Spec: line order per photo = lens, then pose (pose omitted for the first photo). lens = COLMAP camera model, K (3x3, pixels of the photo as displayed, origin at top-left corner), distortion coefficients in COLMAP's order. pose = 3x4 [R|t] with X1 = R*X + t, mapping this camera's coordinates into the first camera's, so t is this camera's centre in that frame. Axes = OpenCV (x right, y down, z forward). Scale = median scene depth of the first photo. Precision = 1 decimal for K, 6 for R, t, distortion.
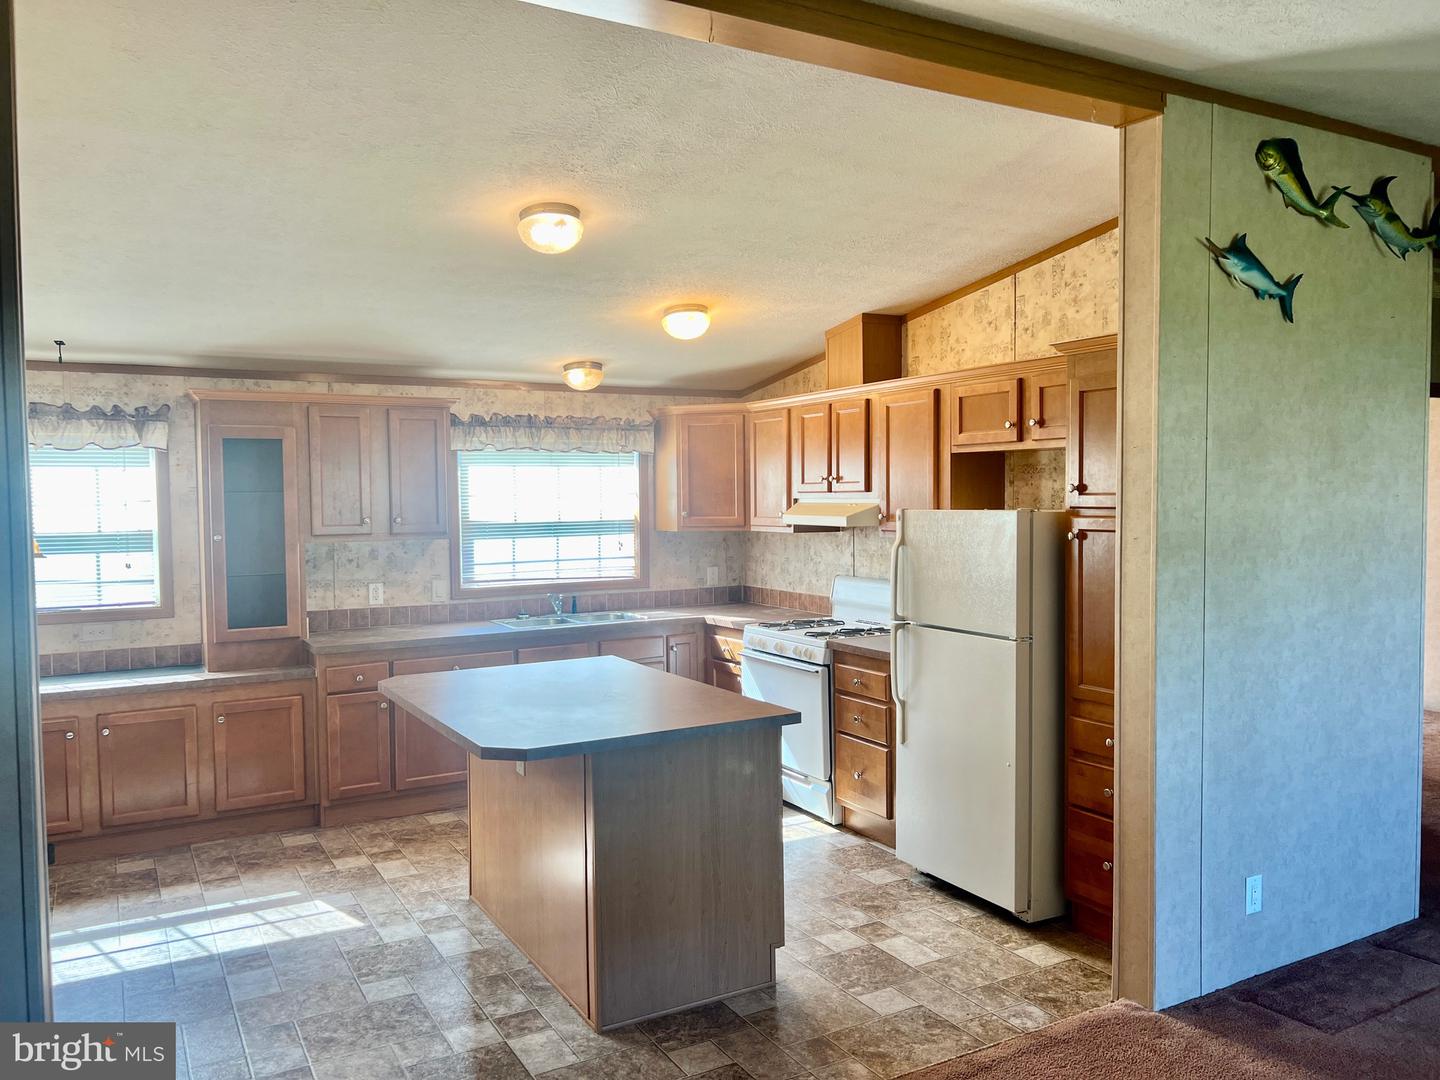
lens RADIAL K [[1088.6, 0, 722.4], [0, 1088.6, 539.0], [0, 0, 1]] dist [0.052605, -0.061997]
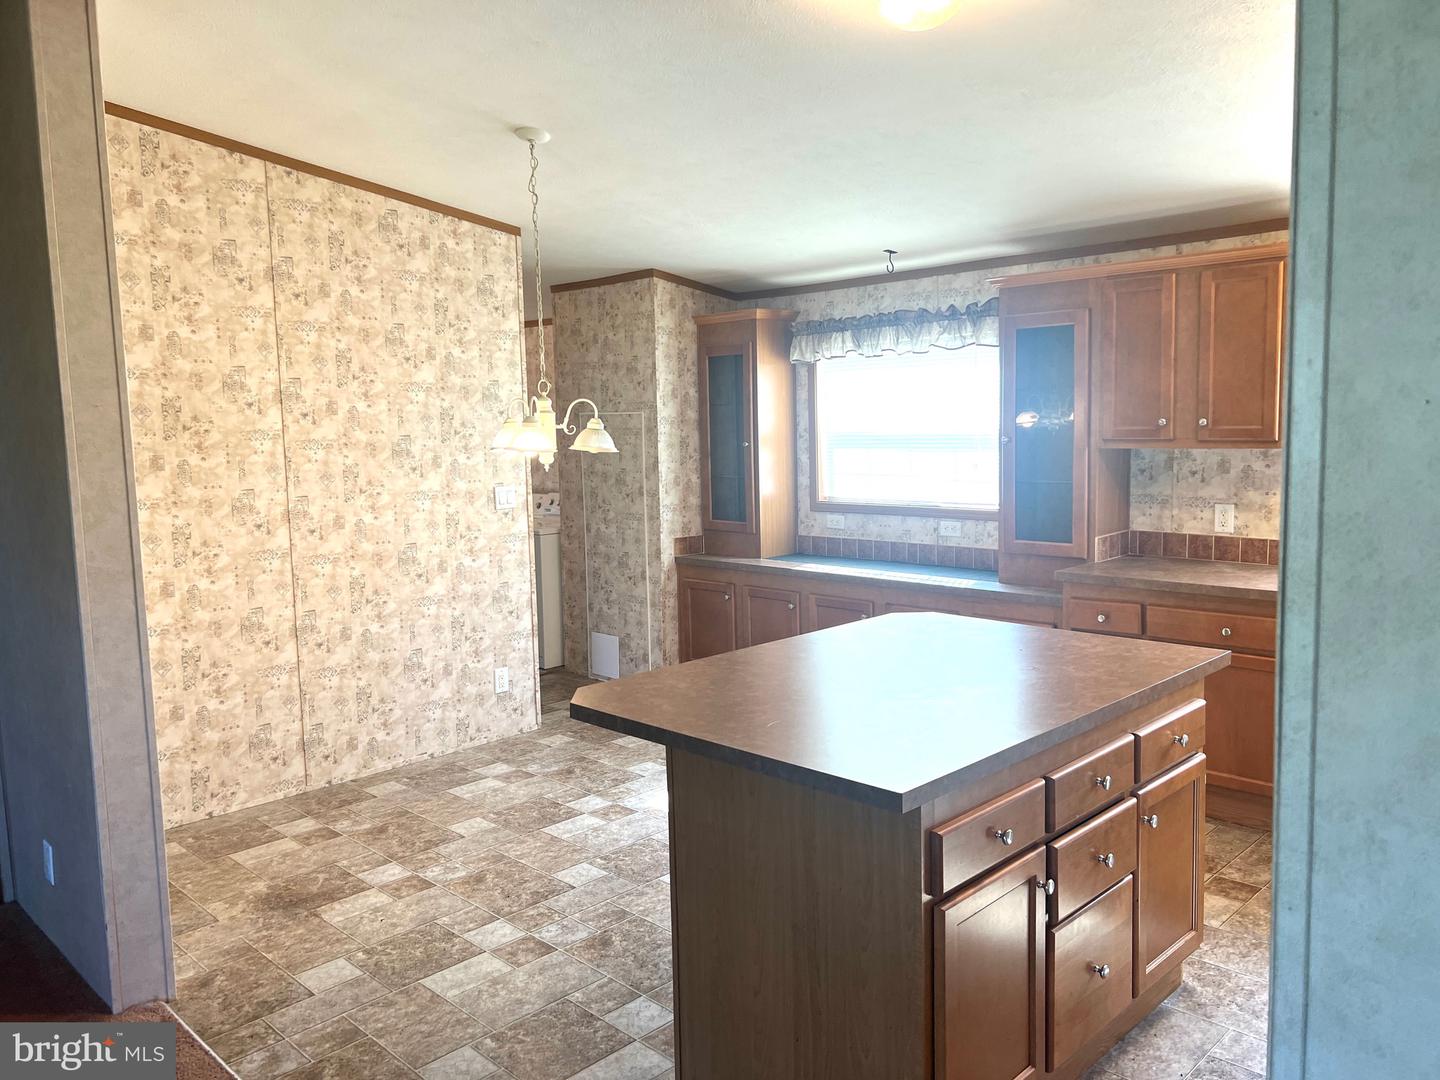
lens RADIAL K [[1088.6, 0, 721.9], [0, 1088.6, 535.8], [0, 0, 1]] dist [0.052605, -0.061997]
pose [[0.260451, 0.110200, -0.959177, 0.504636], [-0.015694, 0.993817, 0.109918, -0.024966], [0.965360, -0.013575, 0.260570, 0.723259]]
